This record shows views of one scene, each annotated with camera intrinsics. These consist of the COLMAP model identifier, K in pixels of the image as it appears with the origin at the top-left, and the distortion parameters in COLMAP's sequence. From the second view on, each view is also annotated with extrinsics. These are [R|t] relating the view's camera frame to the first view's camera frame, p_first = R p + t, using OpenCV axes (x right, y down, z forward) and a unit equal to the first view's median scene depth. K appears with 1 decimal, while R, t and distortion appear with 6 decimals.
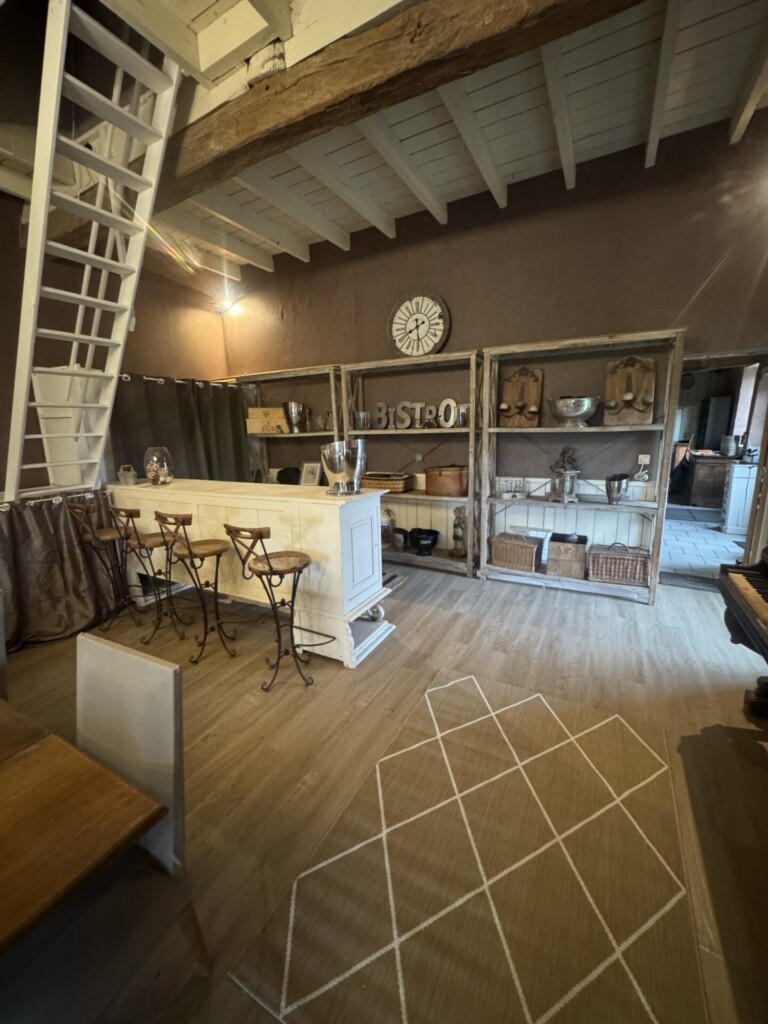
lens RADIAL K [[407.5, 0, 384.6], [0, 407.5, 507.8], [0, 0, 1]] dist [-0.000788, -0.000083]
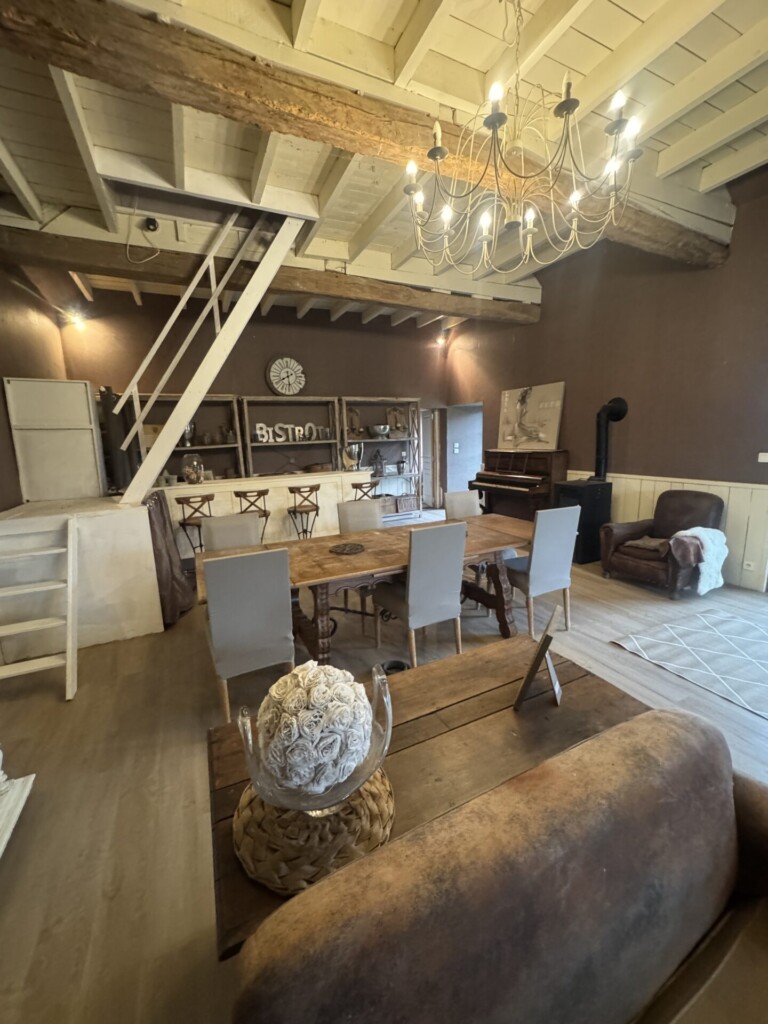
lens RADIAL K [[407.5, 0, 384.6], [0, 407.5, 507.8], [0, 0, 1]] dist [-0.000788, -0.000083]
pose [[0.592831, -0.131846, 0.794460, -1.021212], [0.178817, 0.983432, 0.029773, 0.069614], [-0.785223, 0.124413, 0.606586, -0.173306]]
